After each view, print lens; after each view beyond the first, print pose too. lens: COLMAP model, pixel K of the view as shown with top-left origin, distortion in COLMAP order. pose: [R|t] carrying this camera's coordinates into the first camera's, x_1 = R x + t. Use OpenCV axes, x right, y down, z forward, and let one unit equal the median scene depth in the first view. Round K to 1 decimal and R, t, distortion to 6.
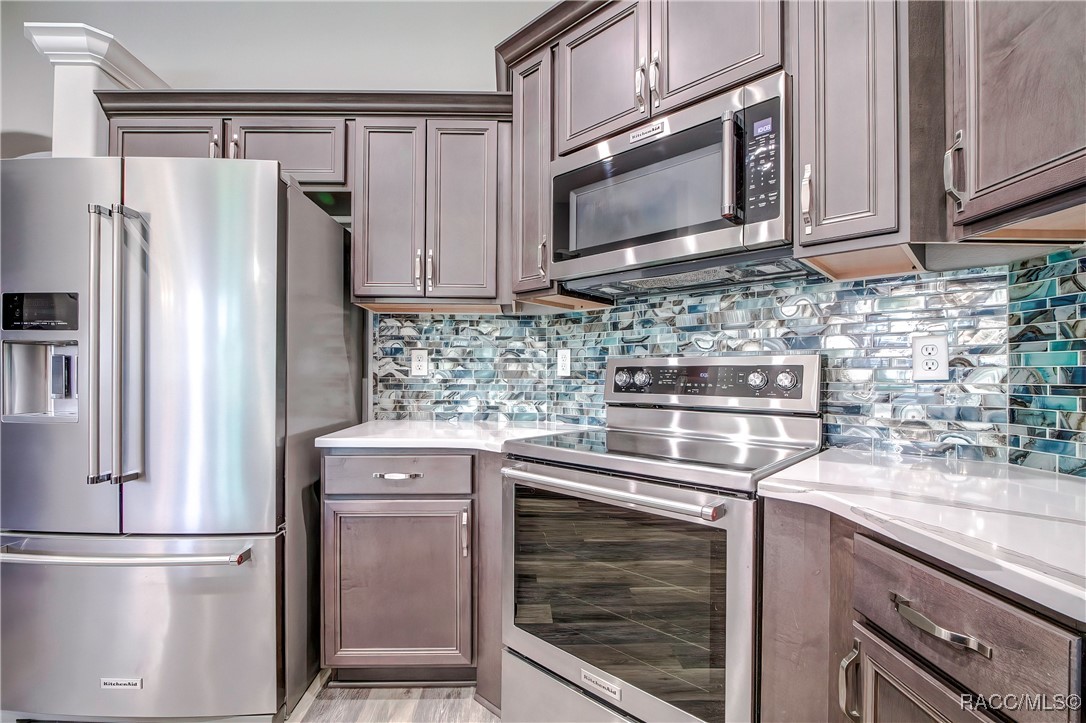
lens RADIAL K [[482.5, 0, 531.2], [0, 482.5, 375.0], [0, 0, 1]] dist [-0.012606, 0.001014]
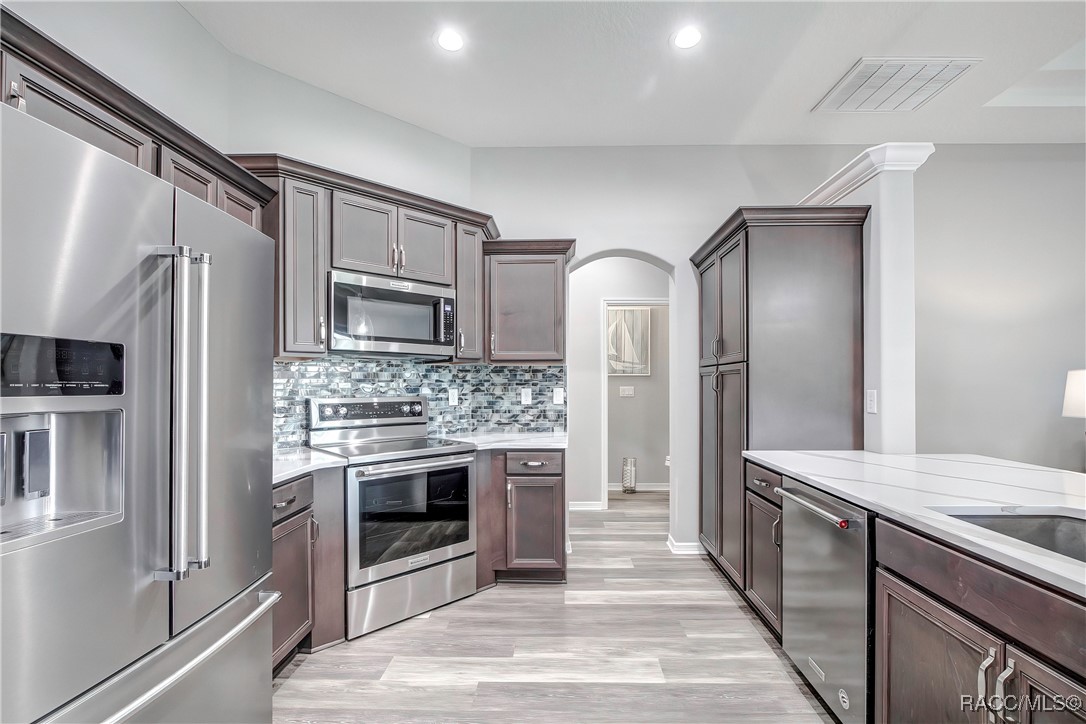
lens RADIAL K [[489.9, 0, 557.2], [0, 489.9, 377.9], [0, 0, 1]] dist [-0.001581, 0.000150]
pose [[0.033255, 0.006115, 0.999428, -1.453114], [0.001829, 0.999979, -0.006179, -0.096779], [-0.999445, 0.002034, 0.033244, 0.243331]]
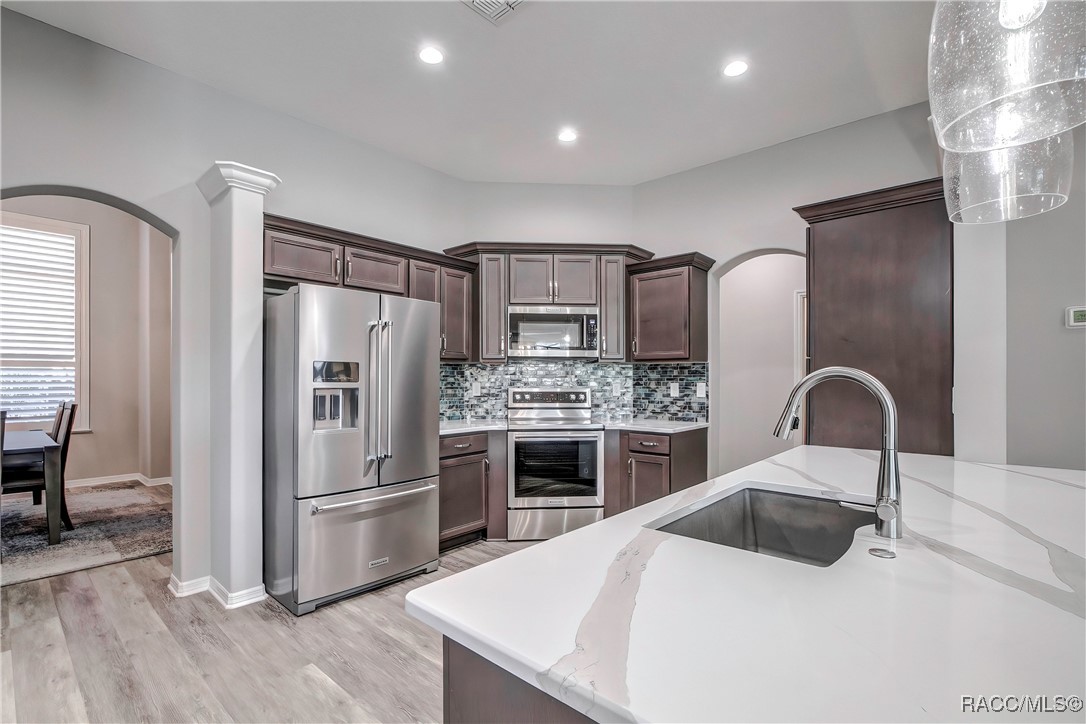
lens RADIAL K [[482.5, 0, 531.2], [0, 482.5, 375.5], [0, 0, 1]] dist [-0.012606, 0.001014]
pose [[0.679612, 0.001617, 0.733570, -1.601691], [0.002670, 0.999985, -0.004678, -0.092433], [-0.733567, 0.005138, 0.679598, -0.680863]]
